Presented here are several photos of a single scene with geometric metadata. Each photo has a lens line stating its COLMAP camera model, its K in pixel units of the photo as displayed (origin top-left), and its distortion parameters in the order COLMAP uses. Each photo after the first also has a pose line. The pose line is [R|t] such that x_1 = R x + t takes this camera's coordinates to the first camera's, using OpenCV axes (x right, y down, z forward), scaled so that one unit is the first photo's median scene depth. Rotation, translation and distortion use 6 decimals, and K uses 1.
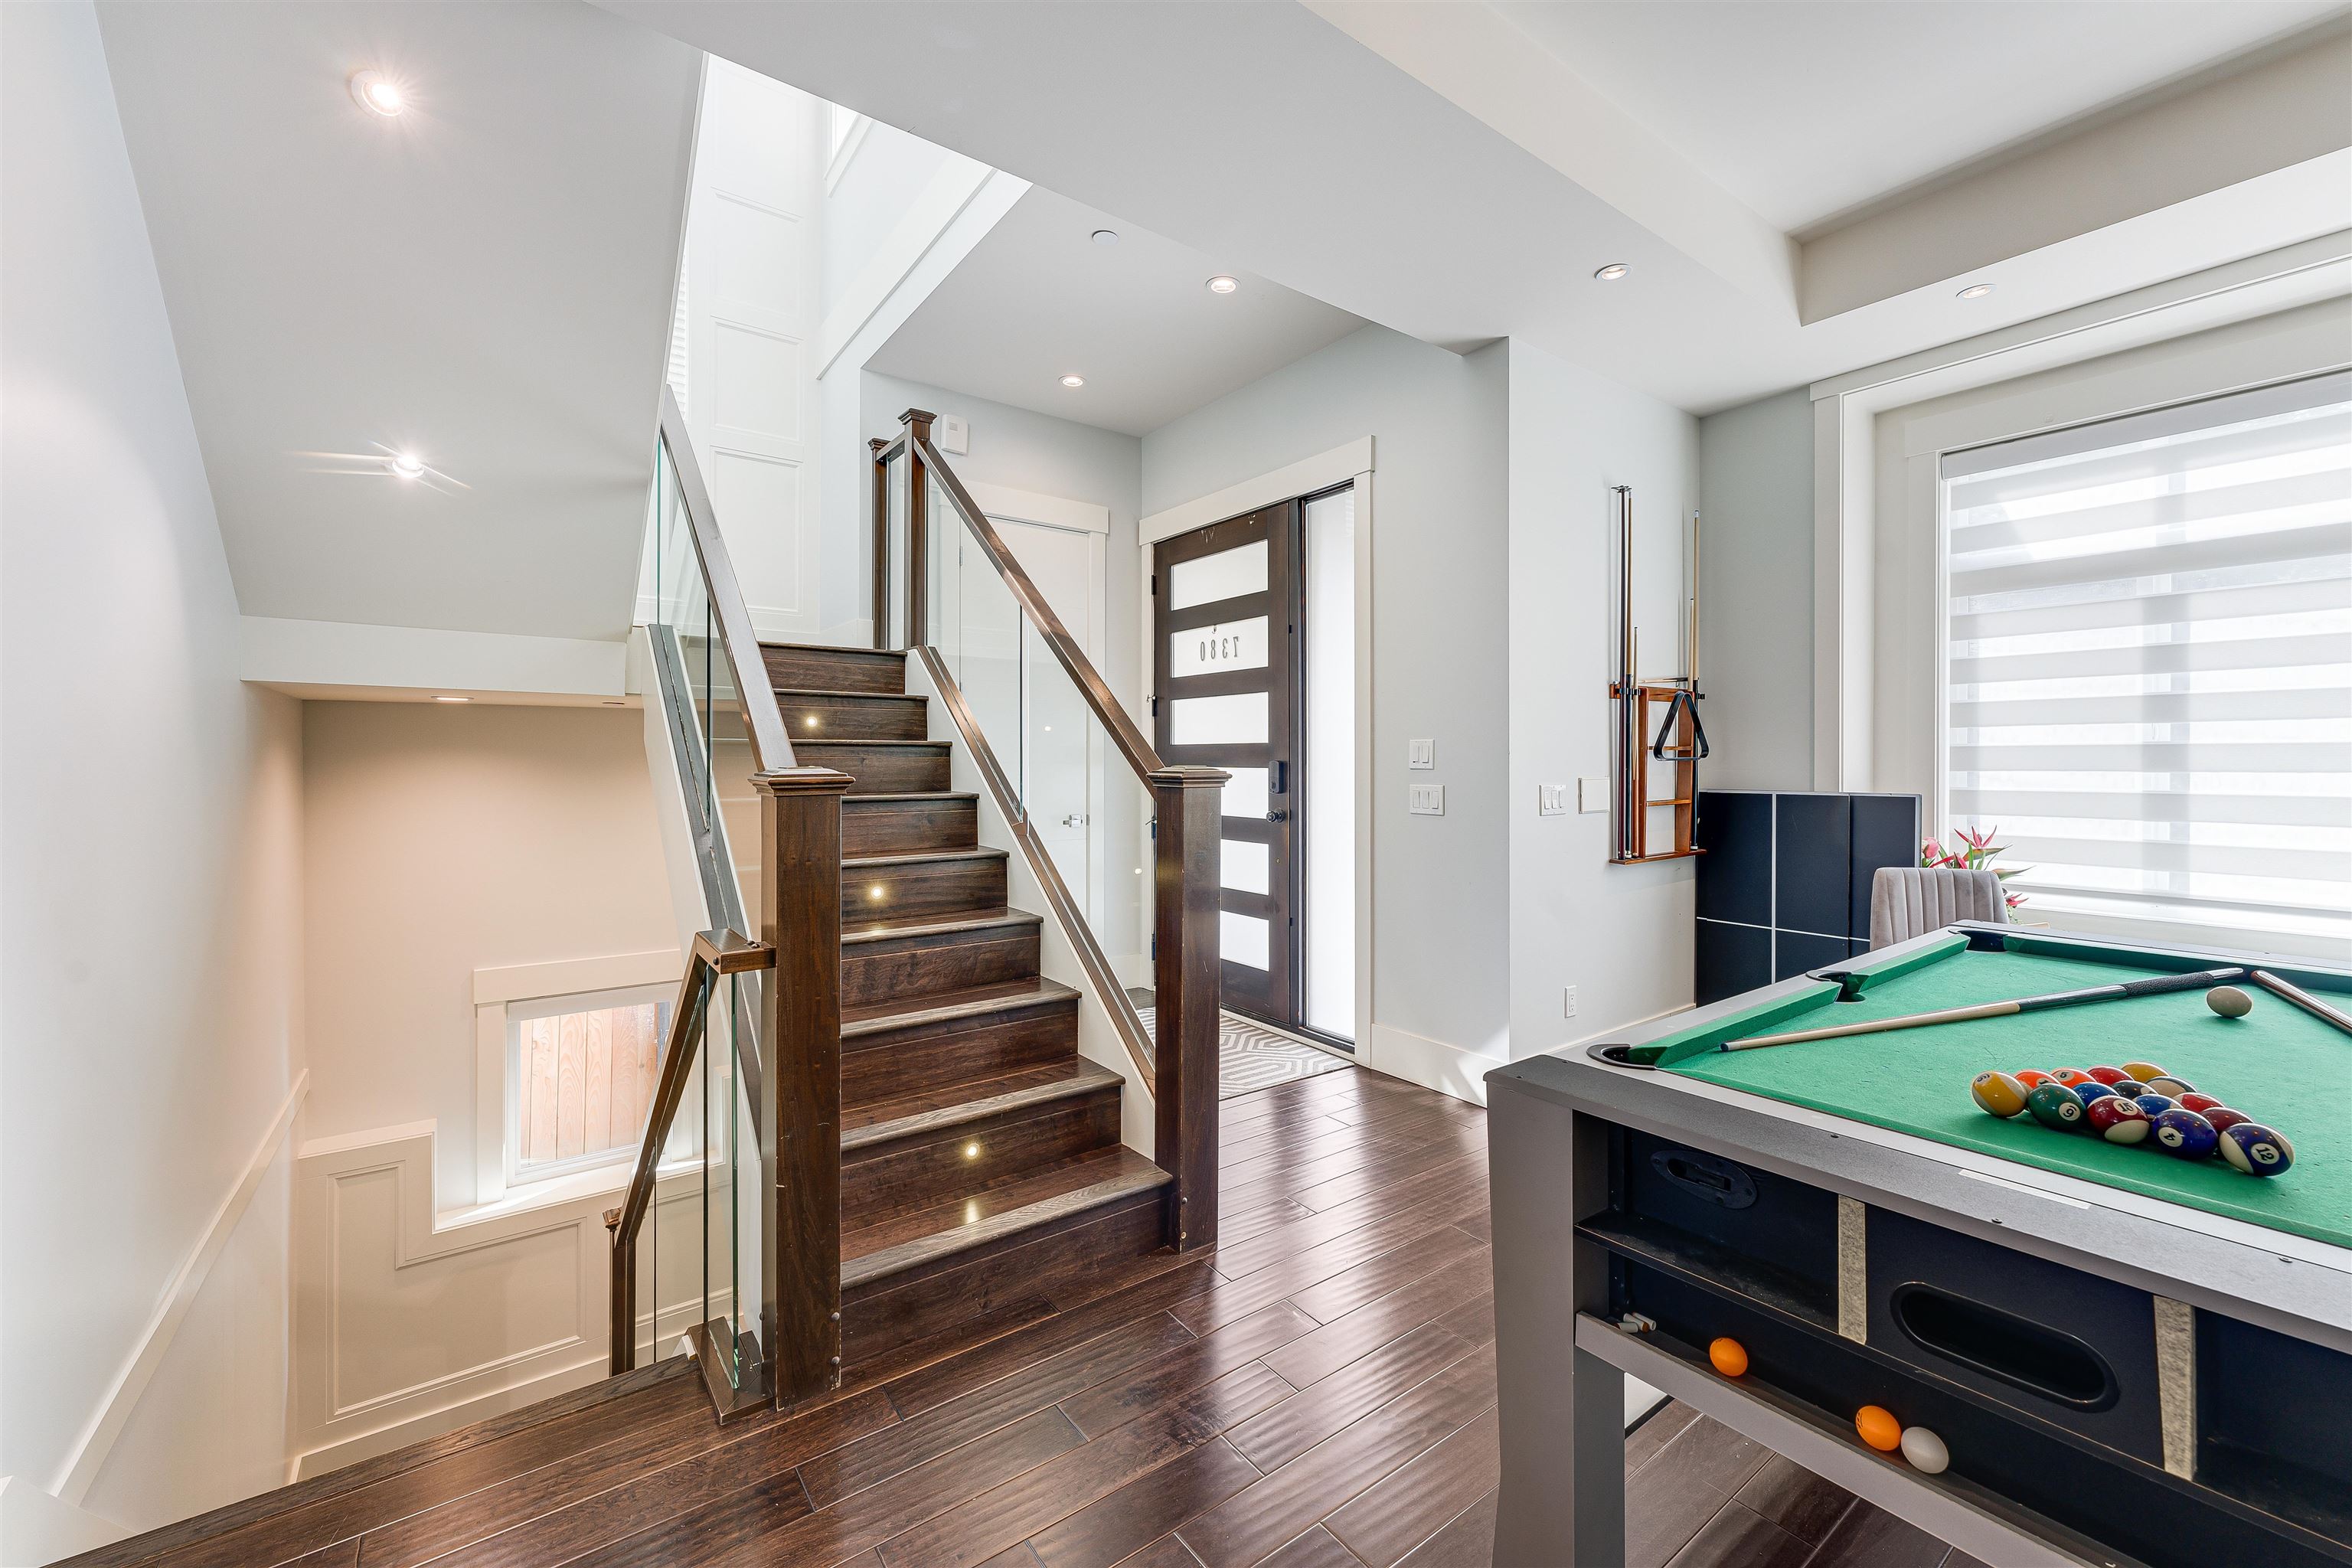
lens RADIAL K [[934.5, 0, 1167.6], [0, 934.5, 765.4], [0, 0, 1]] dist [0.001738, -0.000032]
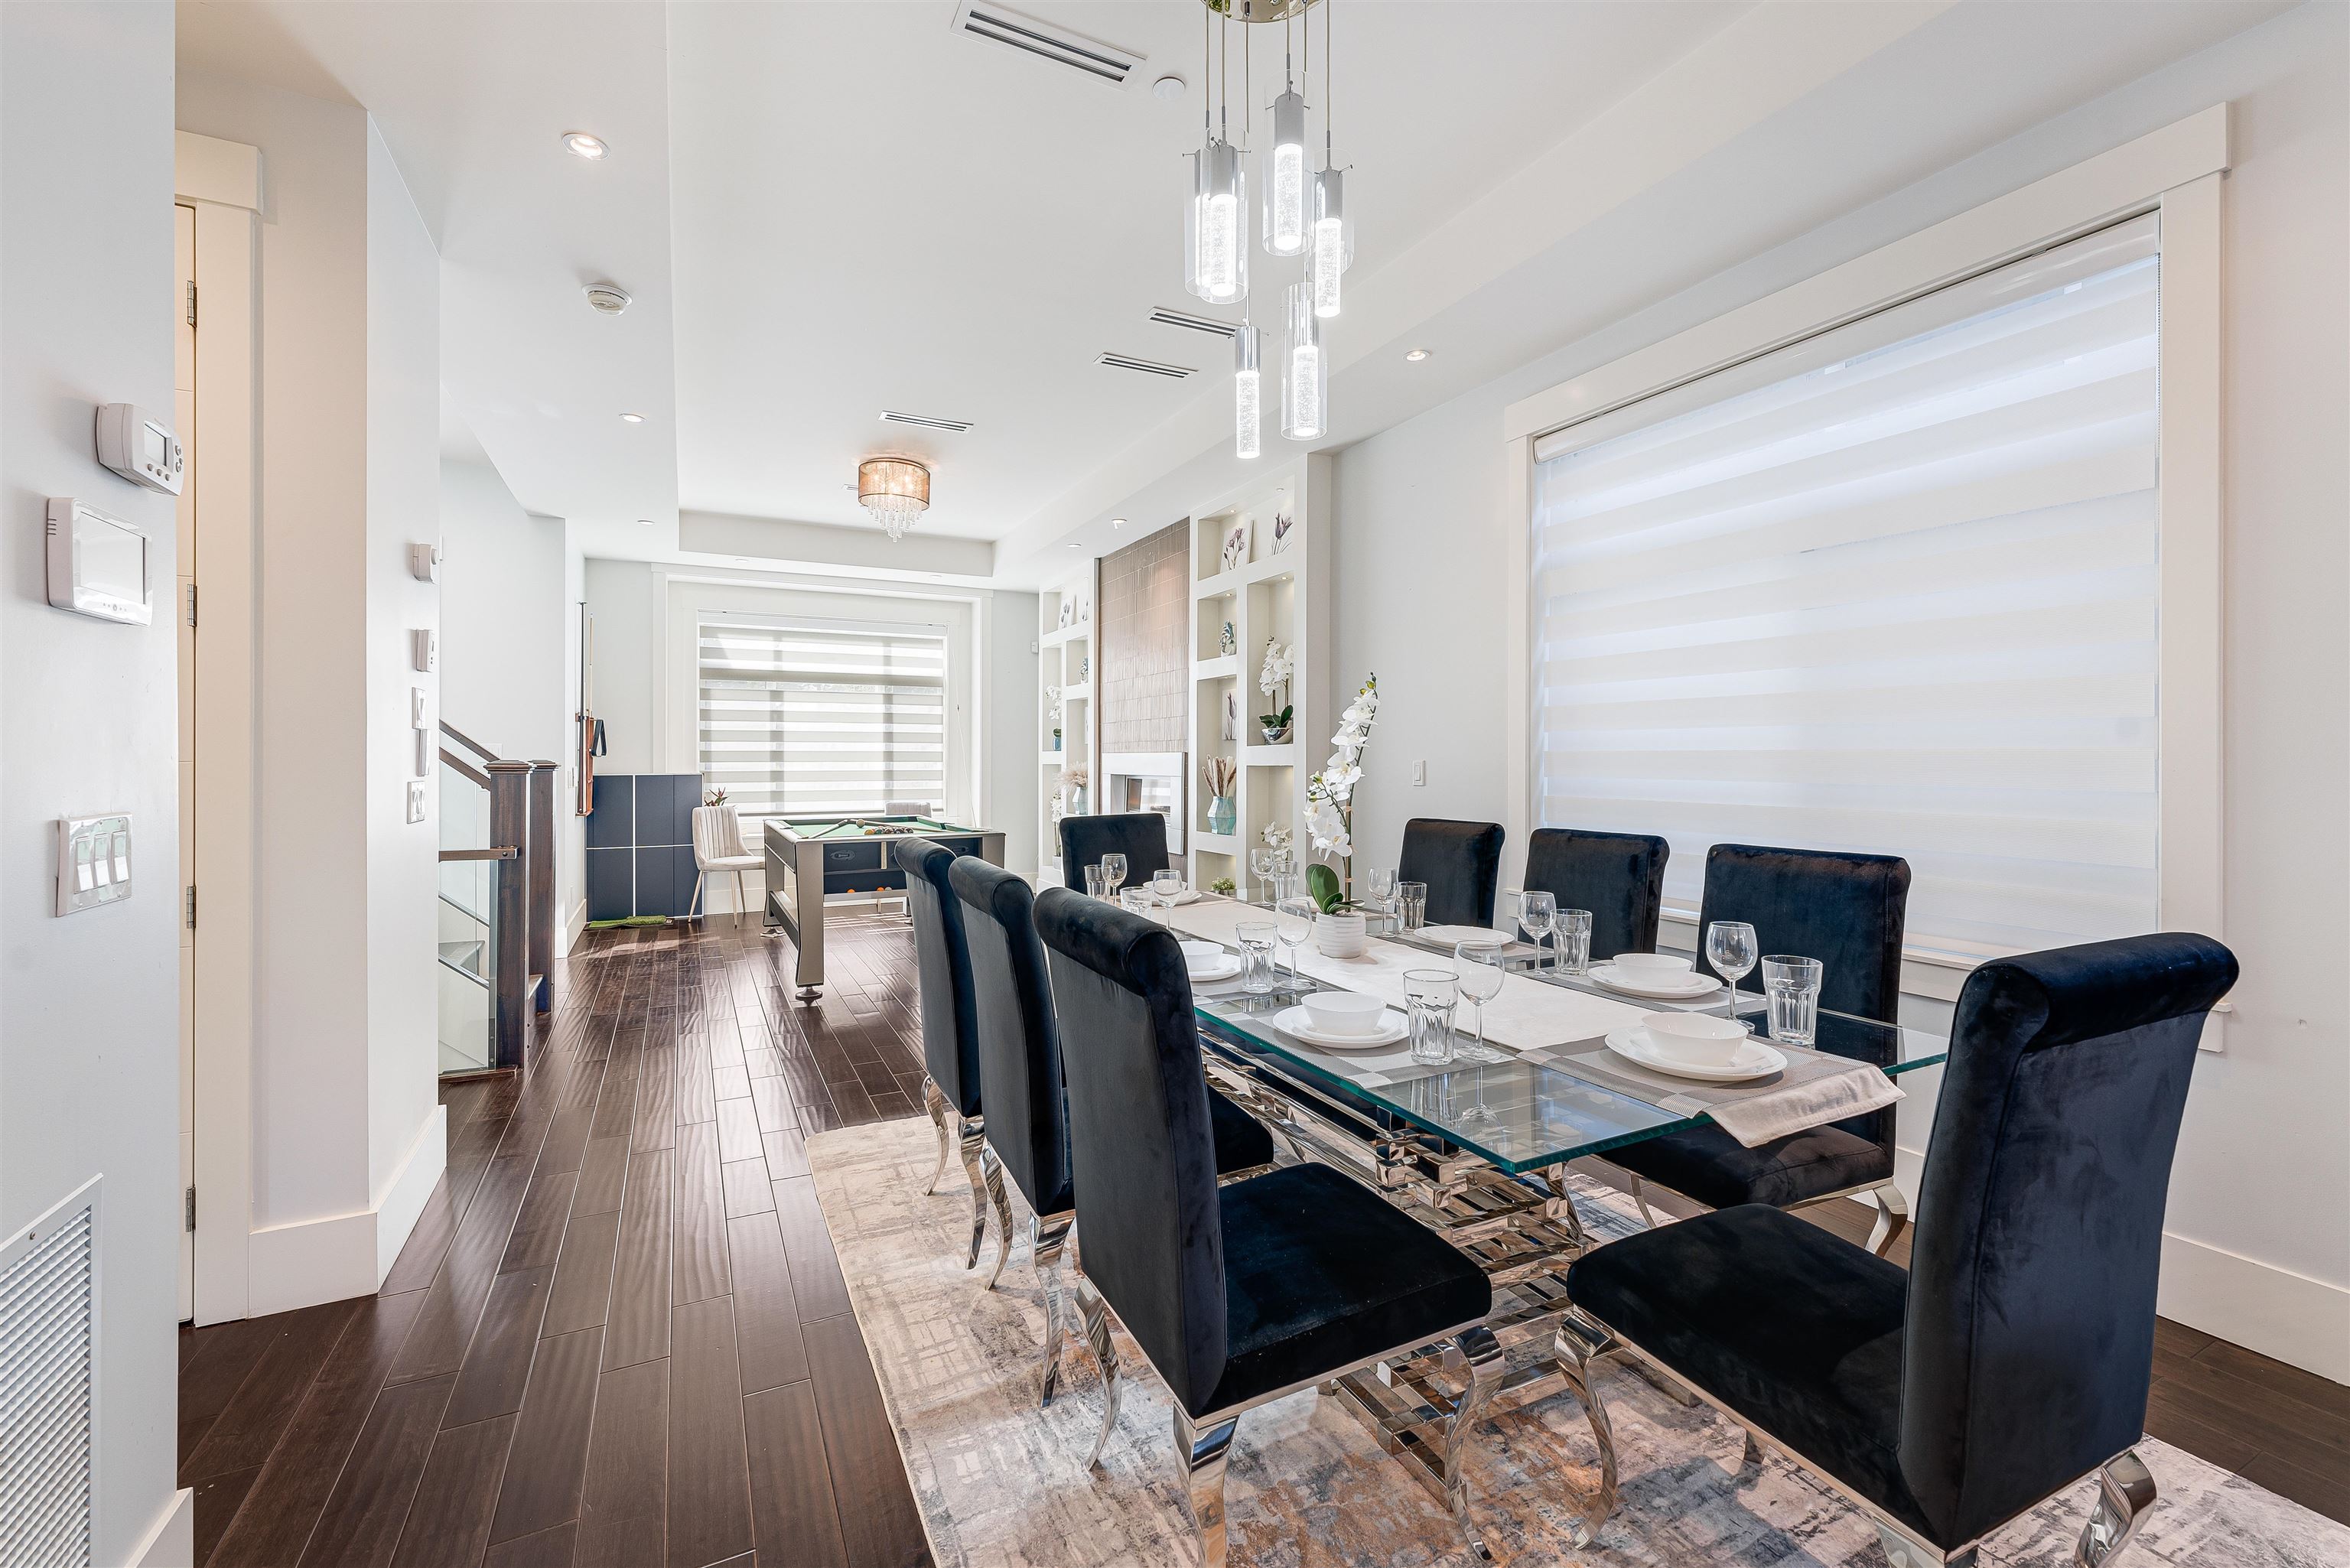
lens RADIAL K [[976.1, 0, 1162.9], [0, 976.1, 764.1], [0, 0, 1]] dist [-0.000183, -0.000005]
pose [[0.159553, -0.004582, 0.987179, -1.163470], [0.006436, 0.999973, 0.003601, 0.008550], [-0.987168, 0.005779, 0.159579, -0.367794]]
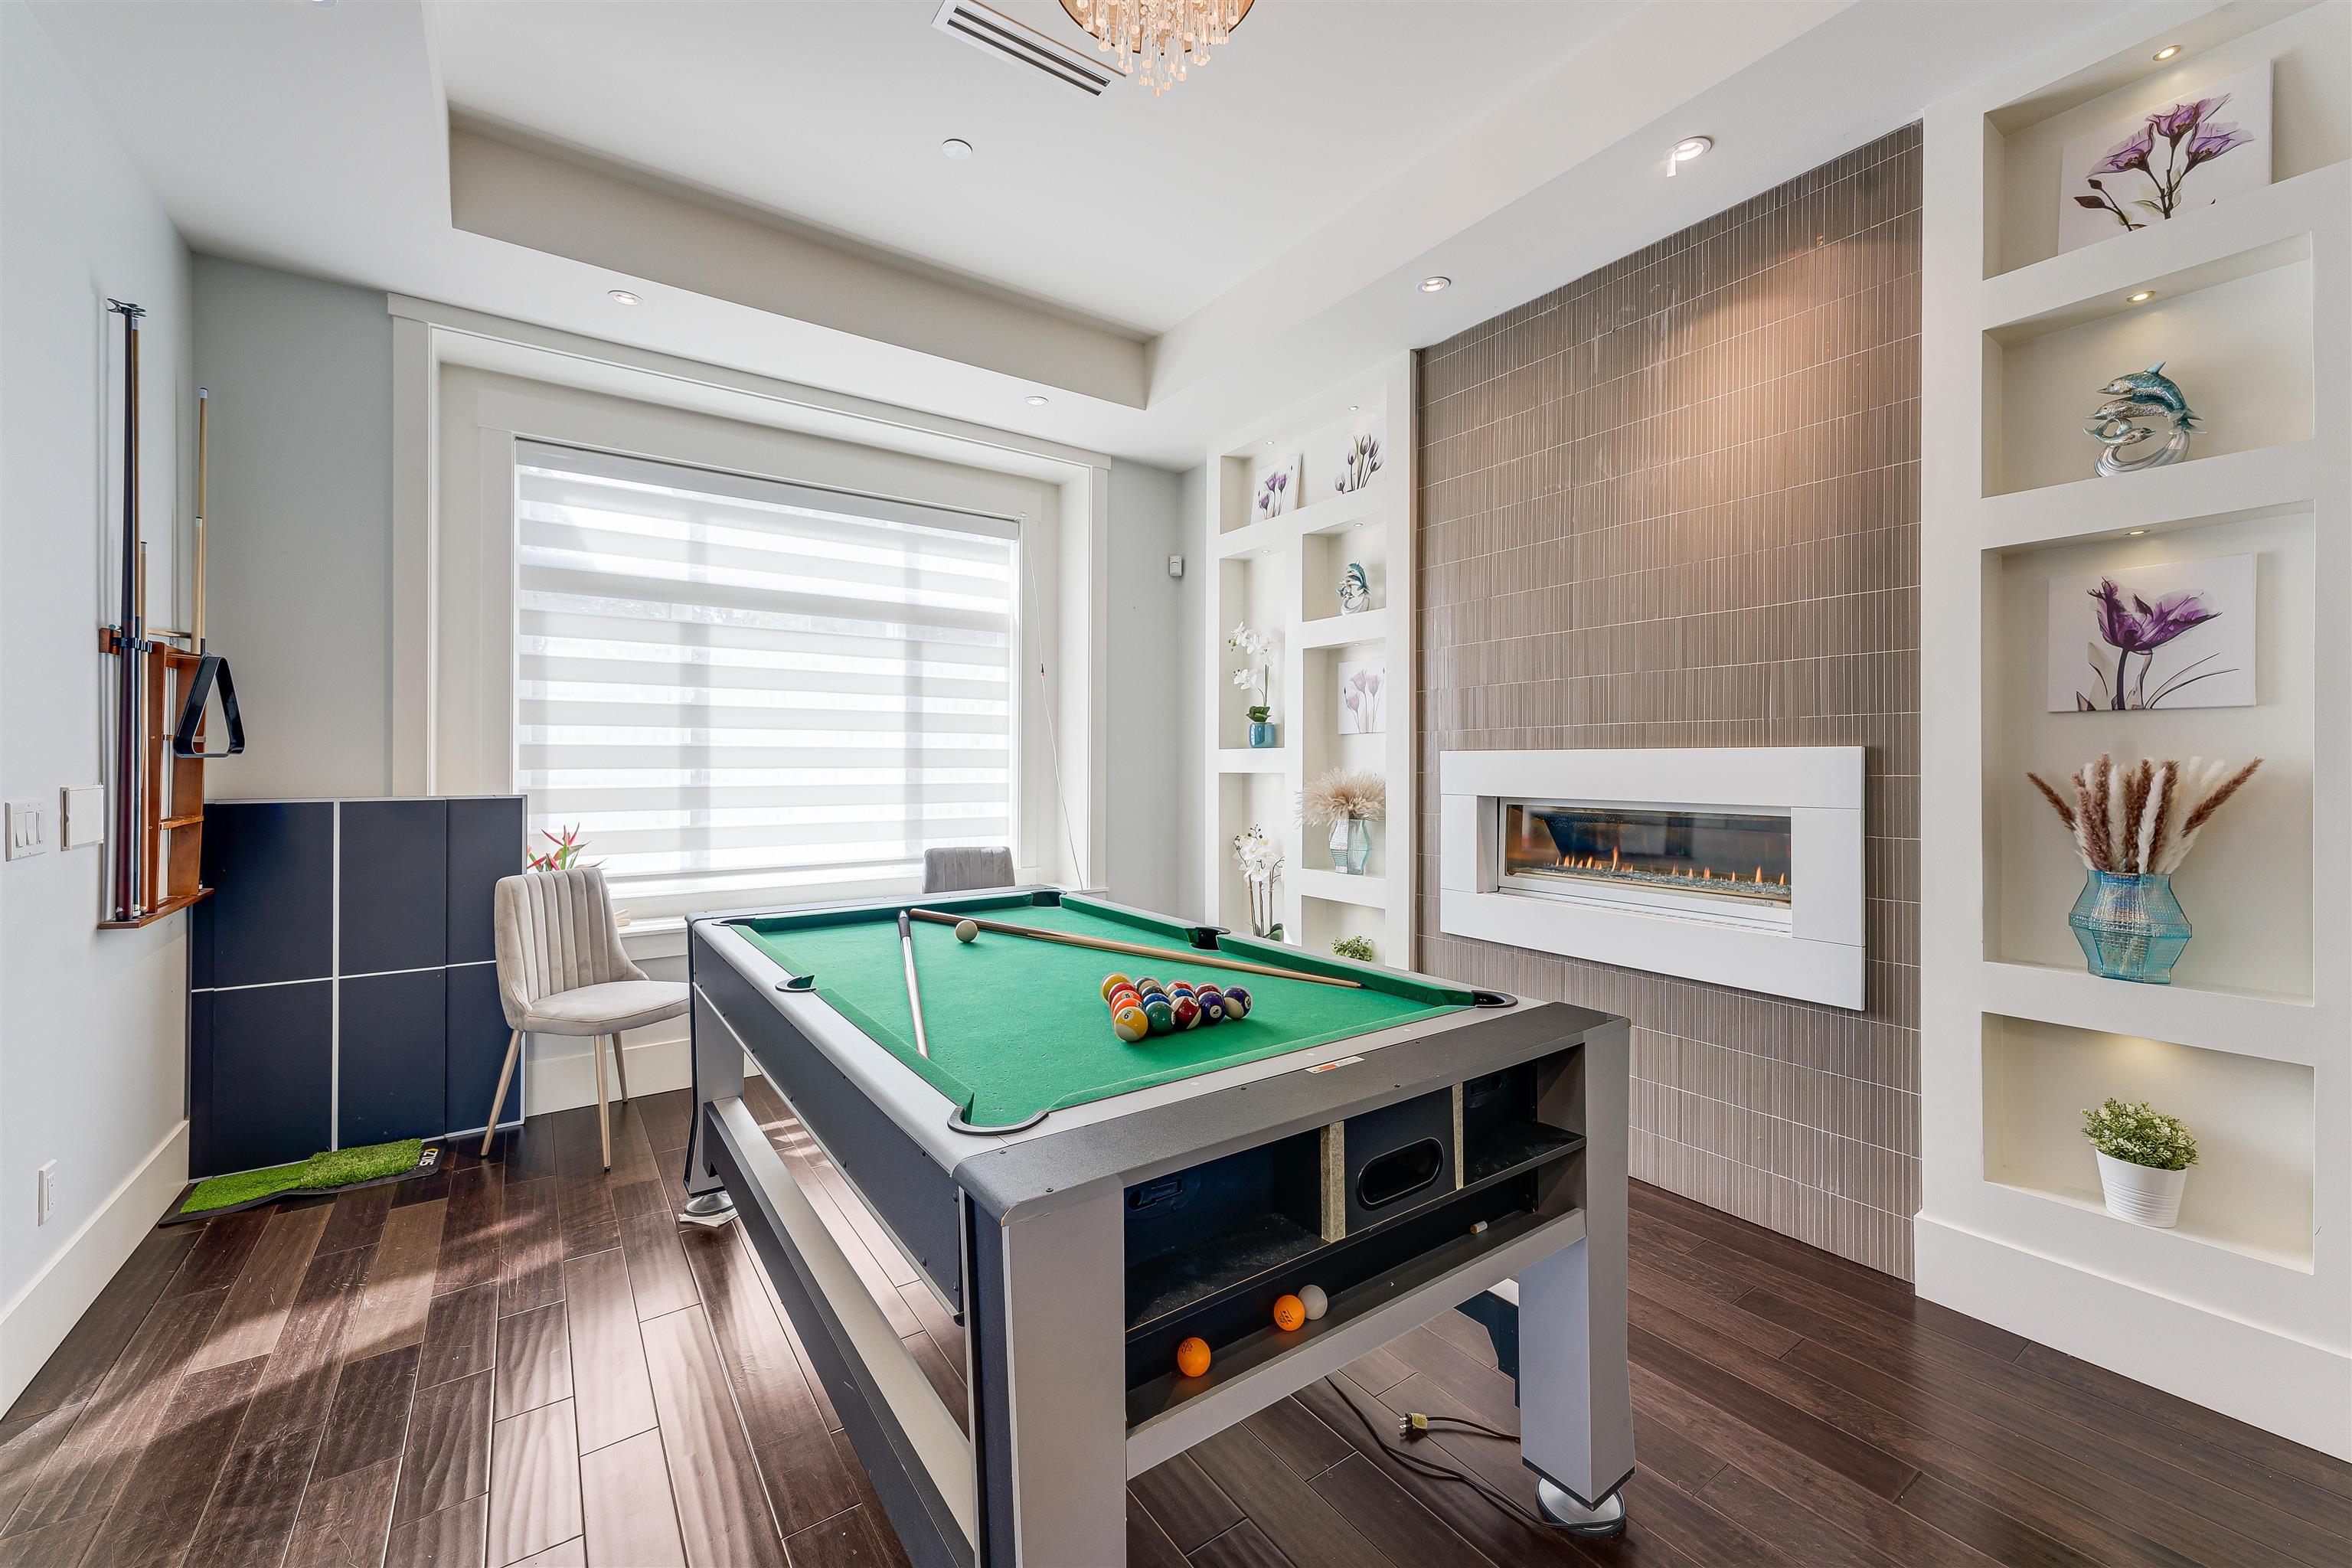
lens RADIAL K [[934.5, 0, 1187.1], [0, 934.5, 761.8], [0, 0, 1]] dist [0.001738, -0.000032]
pose [[0.005874, 0.000792, 0.999982, -0.122164], [0.004587, 0.999989, -0.000819, 0.001645], [-0.999972, 0.004591, 0.005871, 0.316724]]
